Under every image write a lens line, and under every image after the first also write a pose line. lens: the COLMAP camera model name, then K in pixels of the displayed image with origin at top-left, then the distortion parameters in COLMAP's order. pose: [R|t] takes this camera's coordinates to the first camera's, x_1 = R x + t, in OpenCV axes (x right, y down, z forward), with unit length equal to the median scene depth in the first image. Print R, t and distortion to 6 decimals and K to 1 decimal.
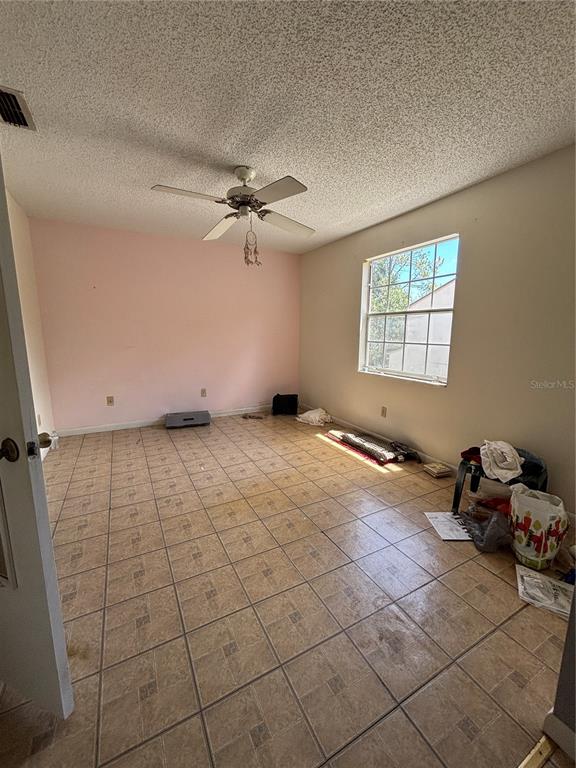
lens RADIAL K [[309.3, 0, 288.0], [0, 309.3, 384.0], [0, 0, 1]] dist [0.000969, 0.000128]
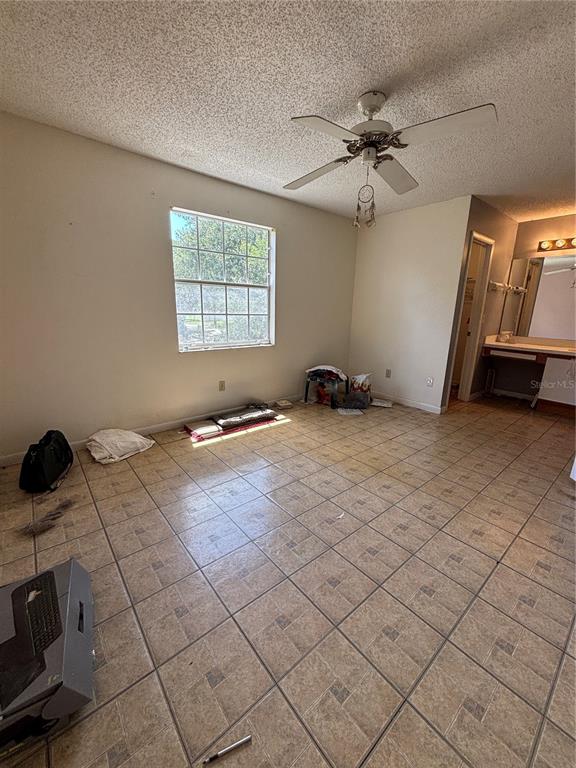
lens RADIAL K [[309.7, 0, 288.0], [0, 309.7, 384.0], [0, 0, 1]] dist [0.001743, 0.000072]
pose [[-0.200318, -0.250613, 0.947136, -0.744785], [0.143867, 0.948726, 0.281462, -0.182429], [-0.969110, 0.192643, -0.153992, 1.062019]]
